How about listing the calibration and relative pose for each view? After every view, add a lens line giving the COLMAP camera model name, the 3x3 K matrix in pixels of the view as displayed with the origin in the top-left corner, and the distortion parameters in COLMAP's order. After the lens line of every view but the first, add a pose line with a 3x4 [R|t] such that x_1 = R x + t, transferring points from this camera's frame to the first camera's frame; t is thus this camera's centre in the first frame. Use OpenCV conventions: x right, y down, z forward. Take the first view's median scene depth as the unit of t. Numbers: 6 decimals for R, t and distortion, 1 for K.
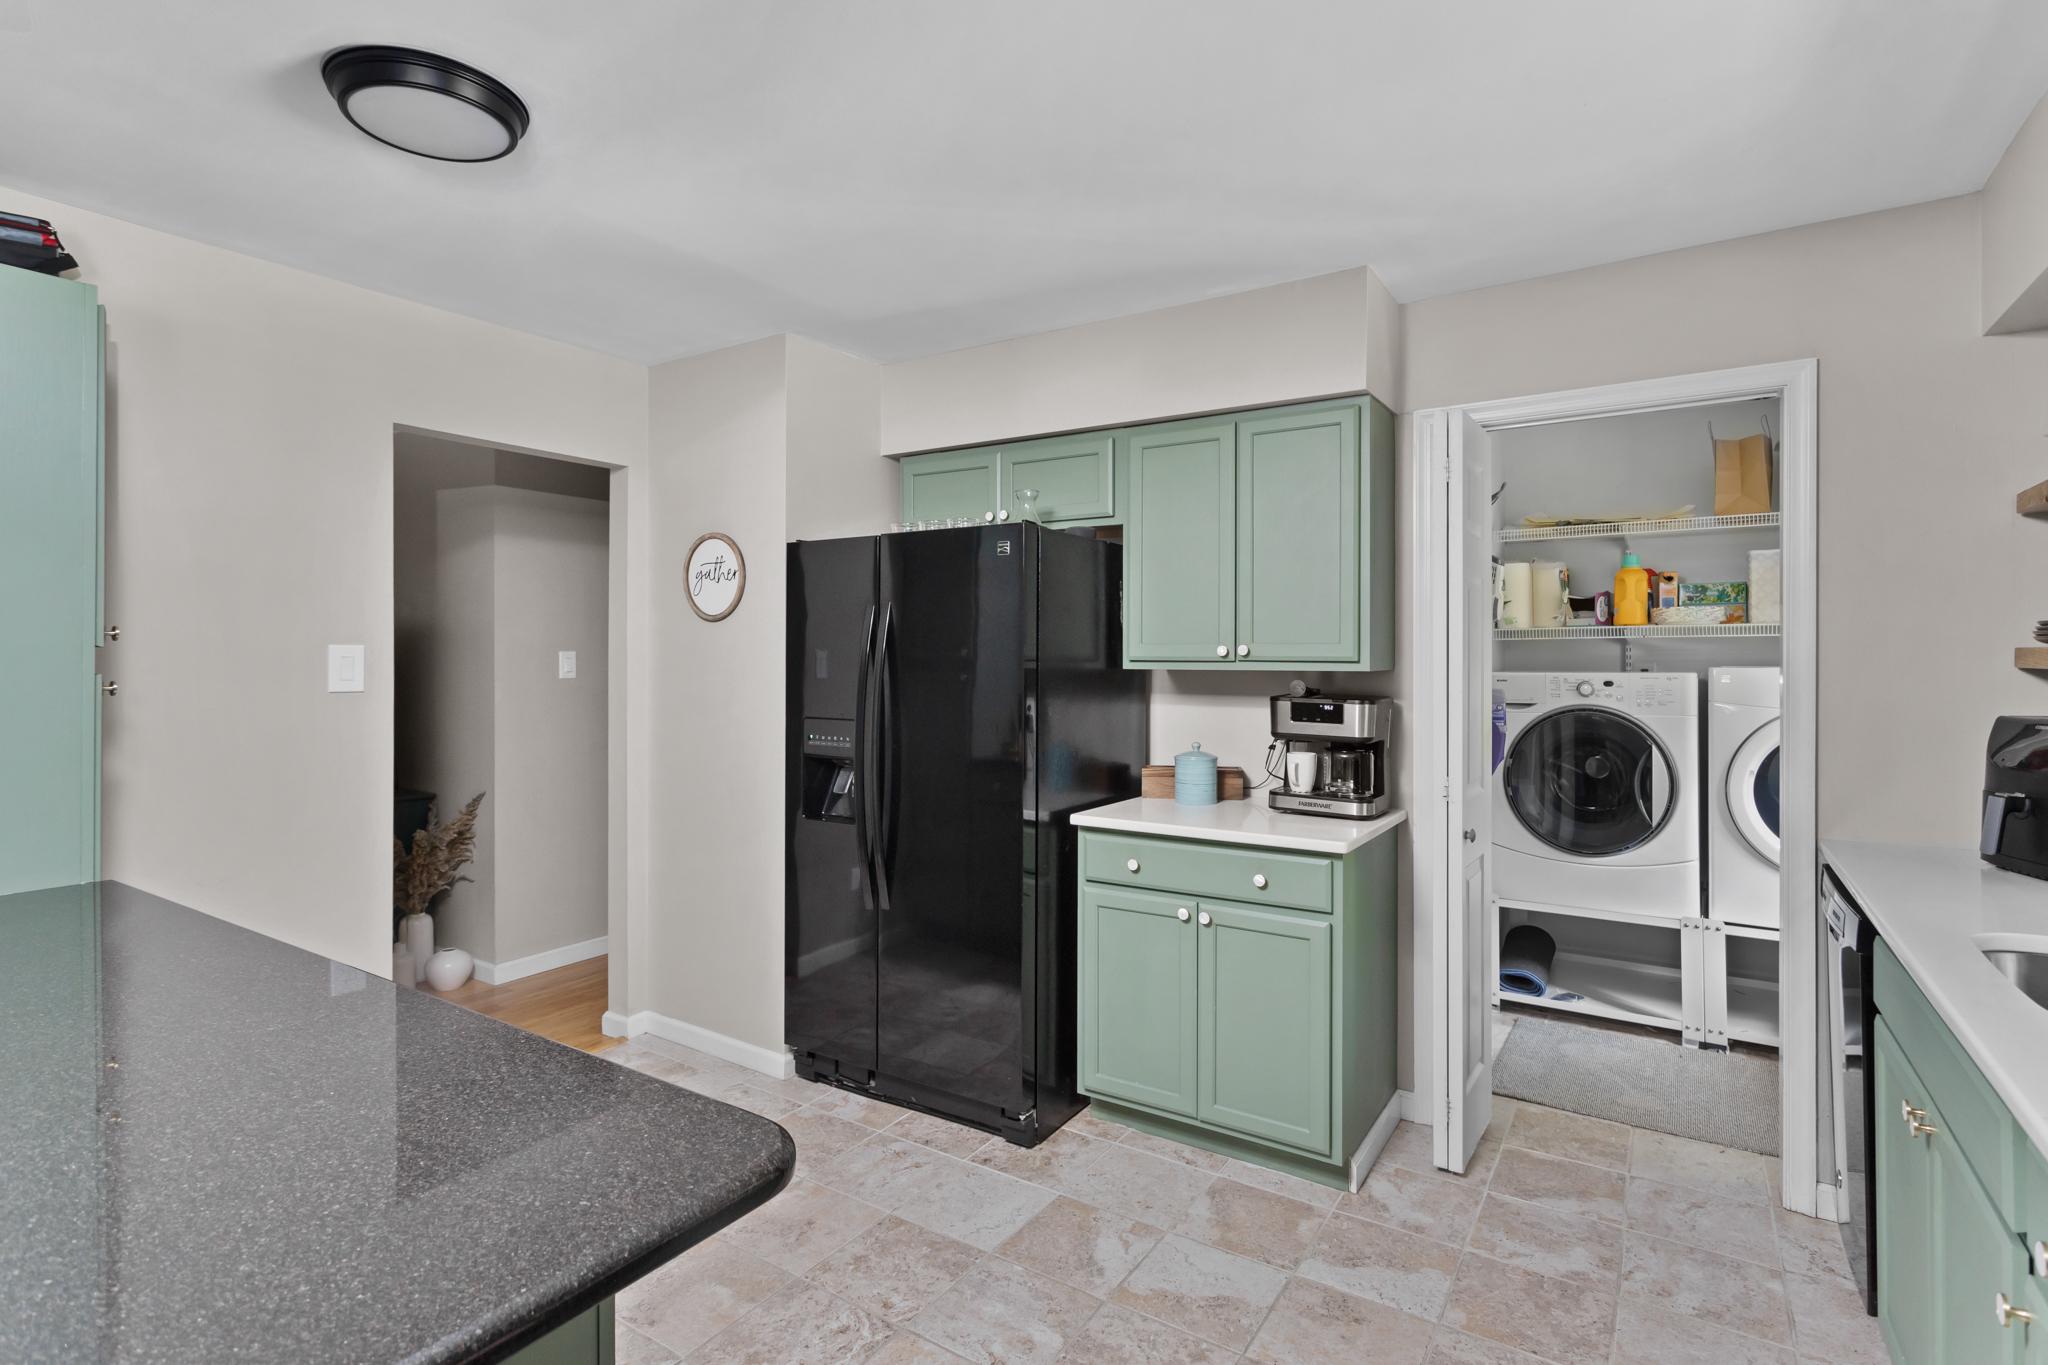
lens RADIAL K [[984.7, 0, 1015.6], [0, 984.7, 651.7], [0, 0, 1]] dist [-0.001486, -0.000168]
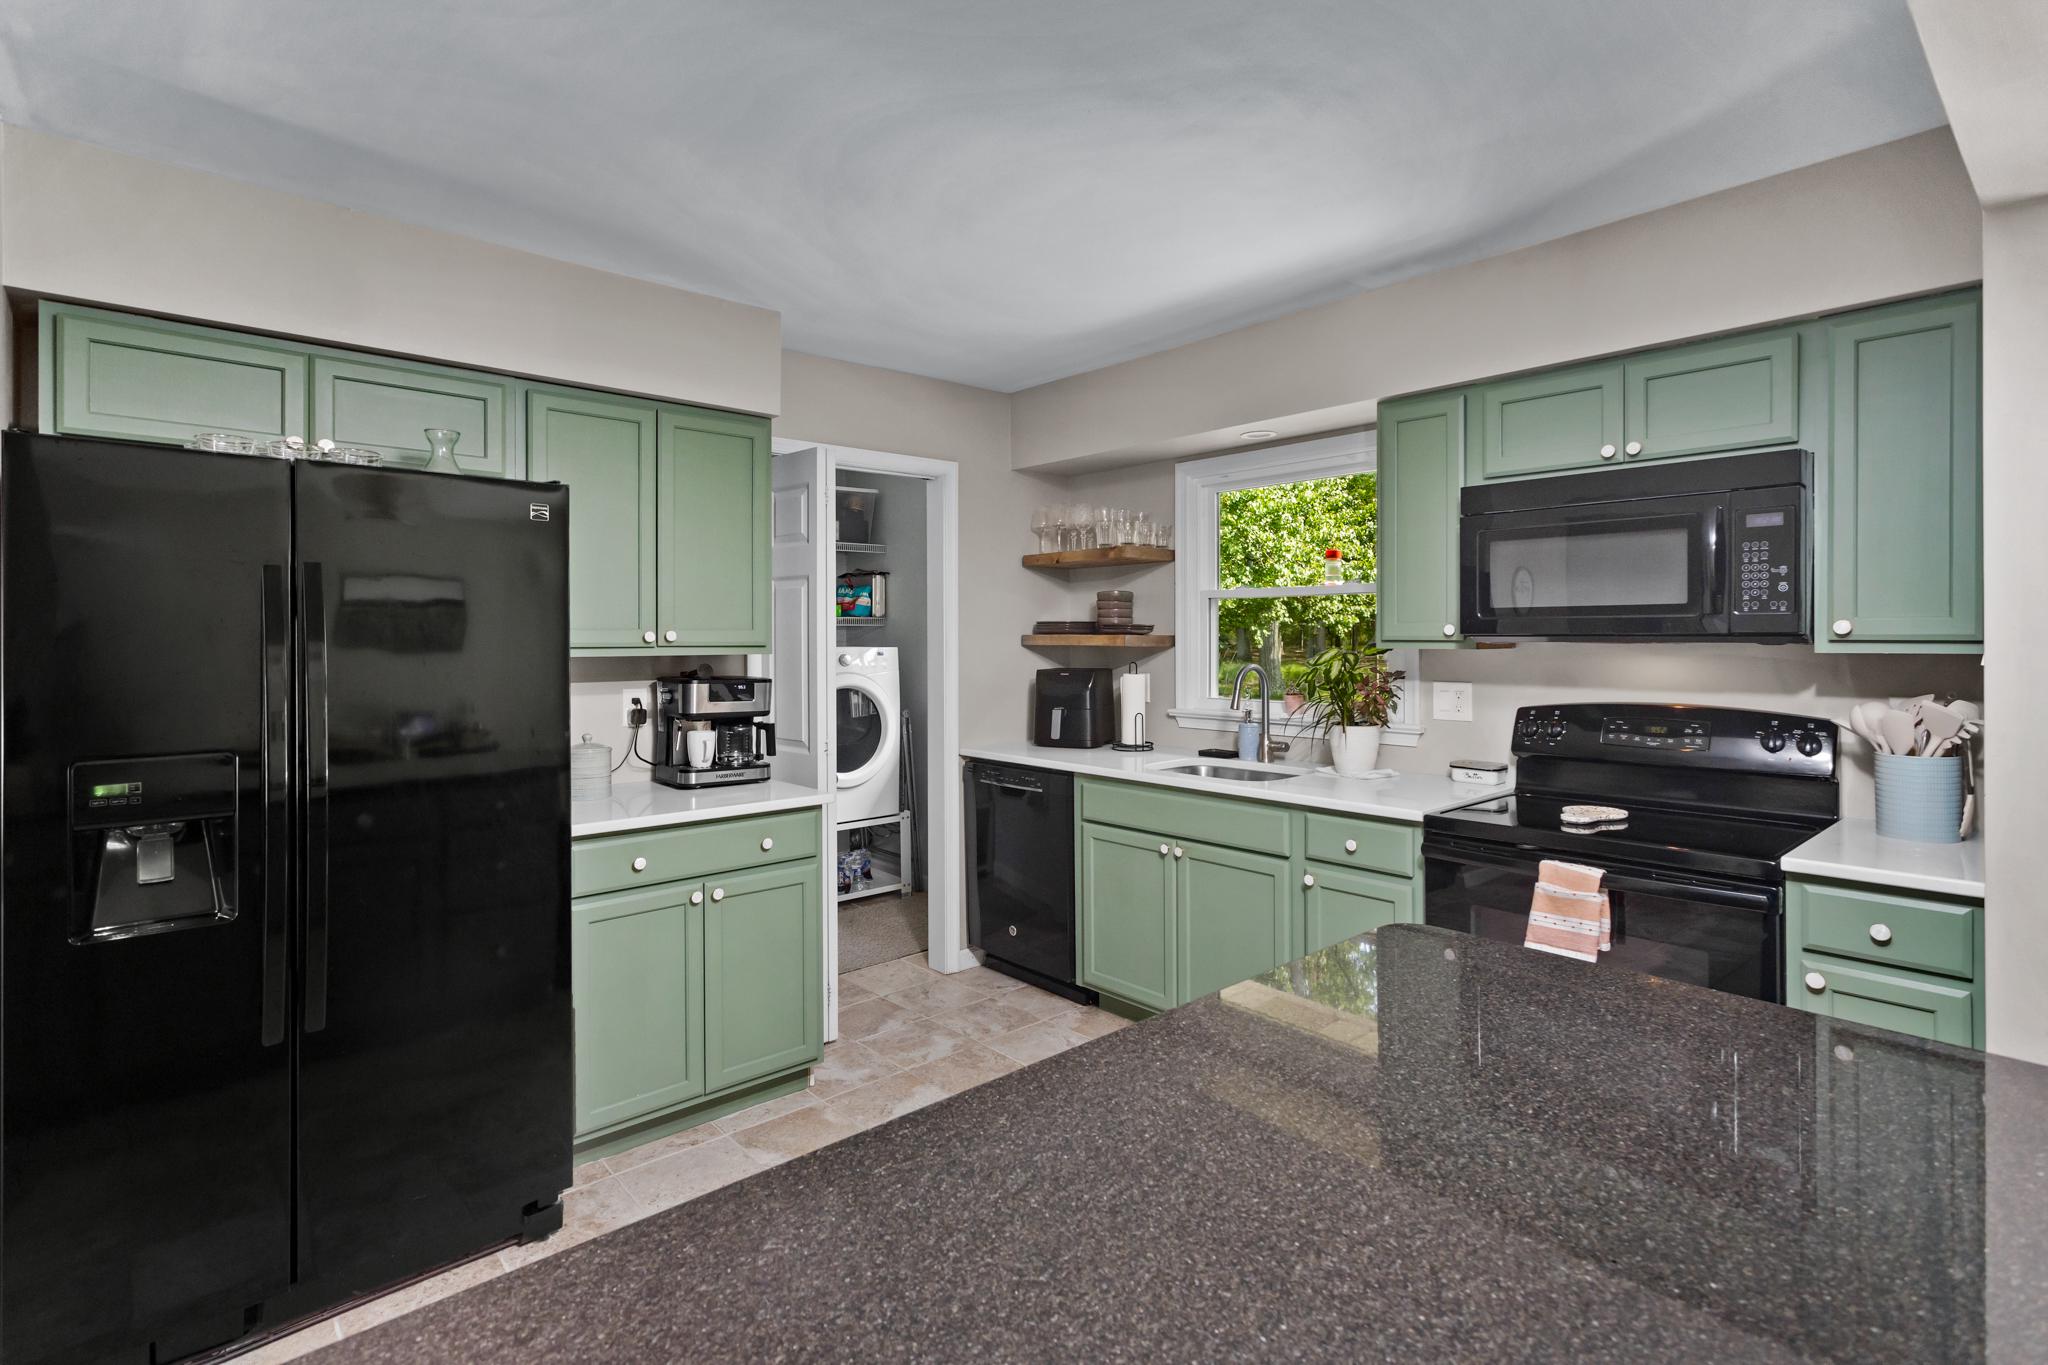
lens RADIAL K [[984.7, 0, 1019.3], [0, 984.7, 633.4], [0, 0, 1]] dist [-0.001486, -0.000168]
pose [[0.261767, 0.002128, 0.965129, -0.544717], [0.003508, 0.999989, -0.003156, -0.000053], [-0.965125, 0.004212, 0.261756, 0.313832]]
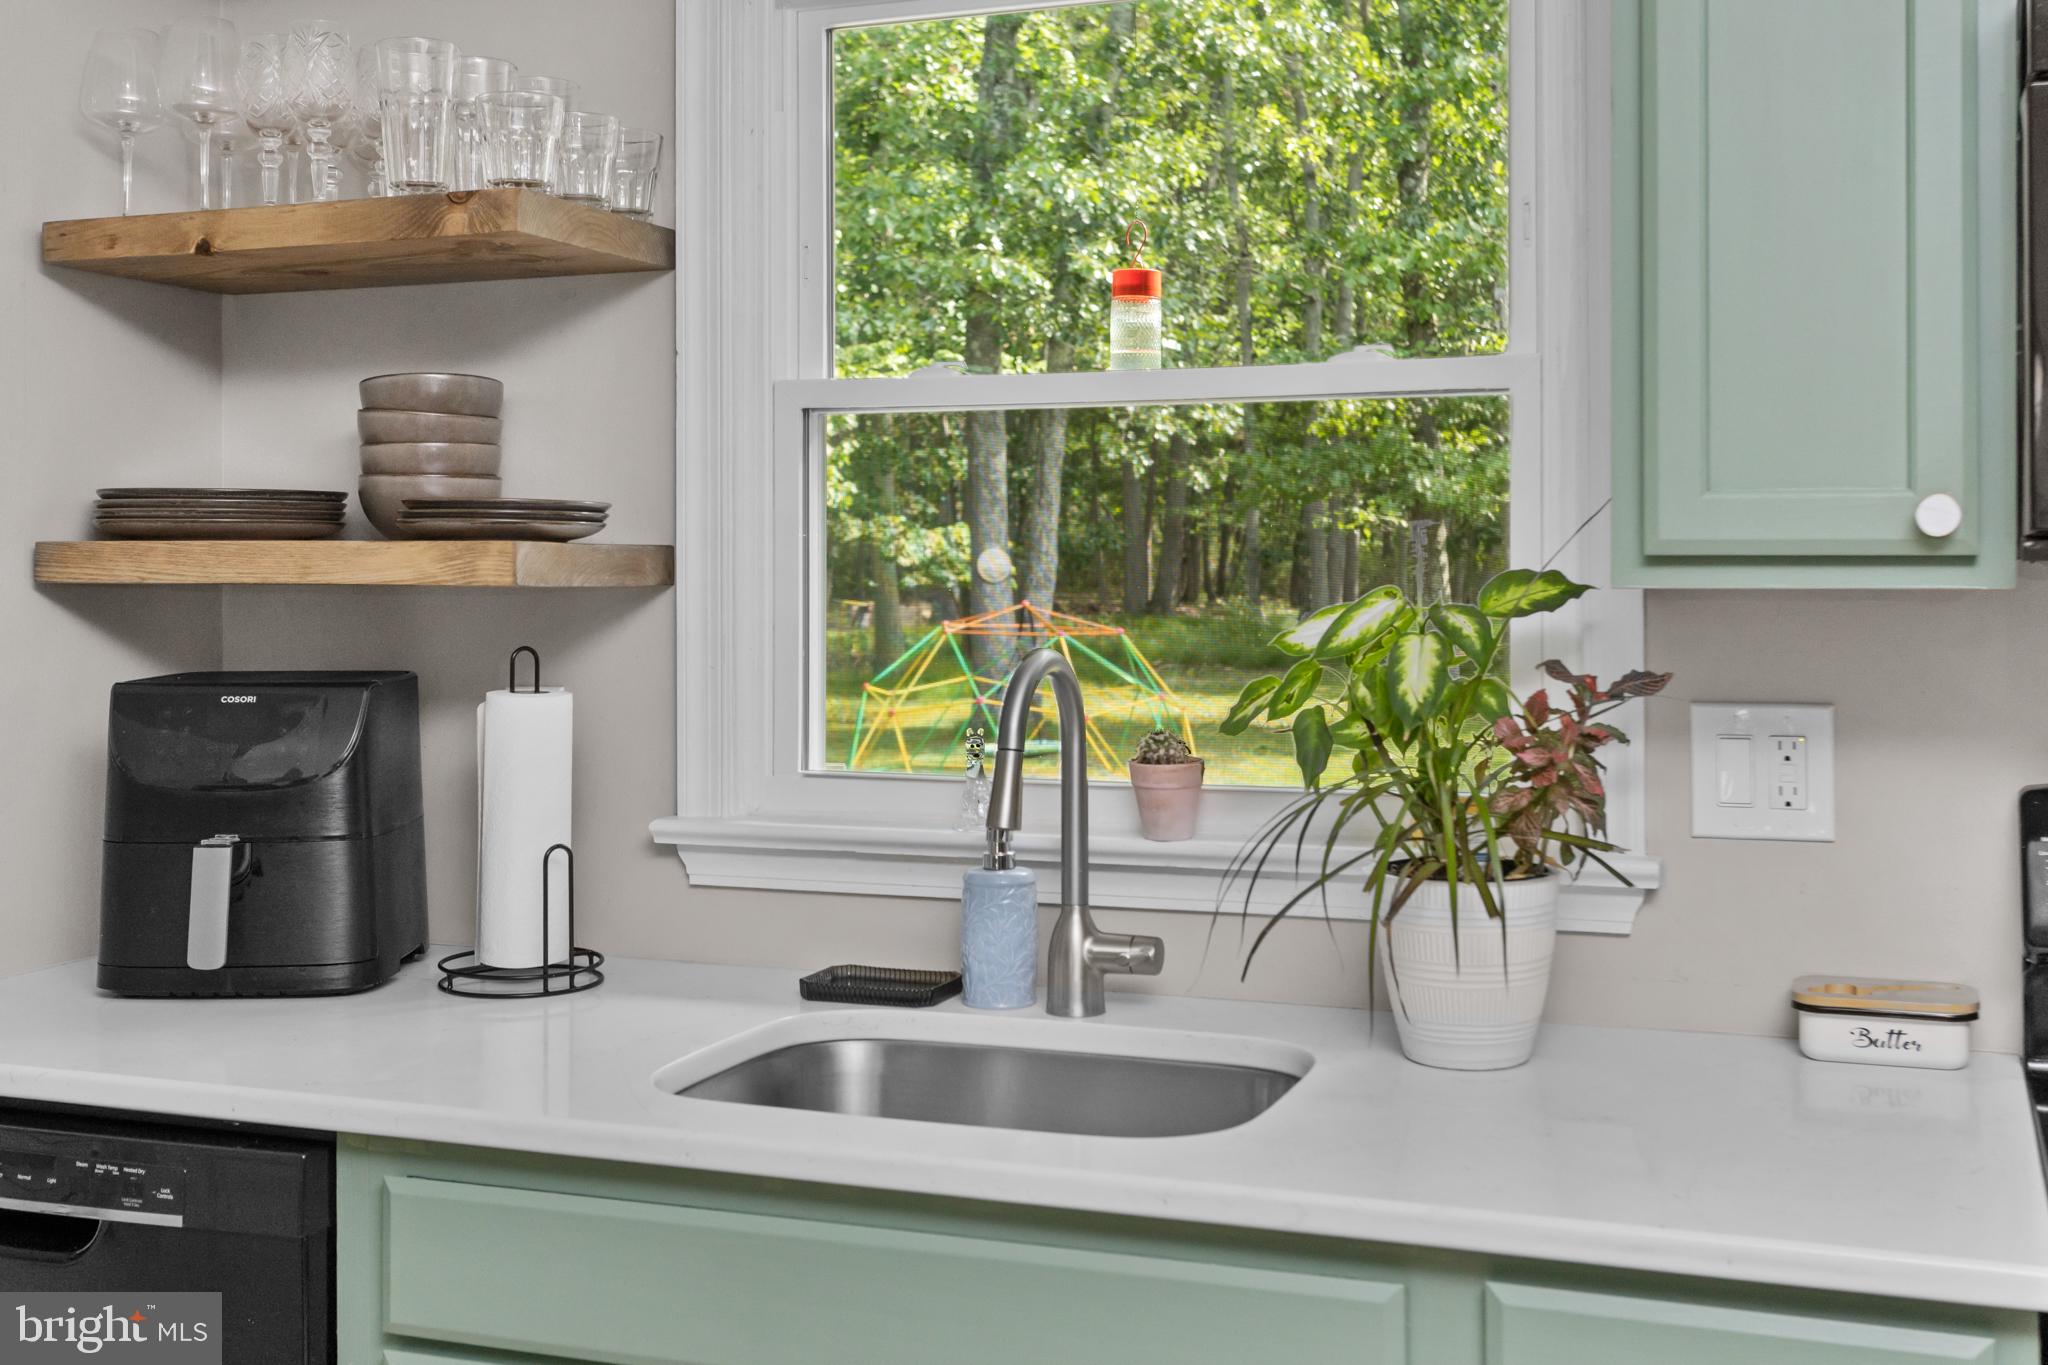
lens RADIAL K [[2266.4, 0, 1026.0], [0, 2266.4, 527.2], [0, 0, 1]] dist [0.022143, 0.000000]
pose [[-0.217838, 0.010115, 0.975932, -0.111640], [0.004256, 0.999947, -0.009414, 0.001102], [-0.975976, 0.002103, -0.217870, 0.486158]]
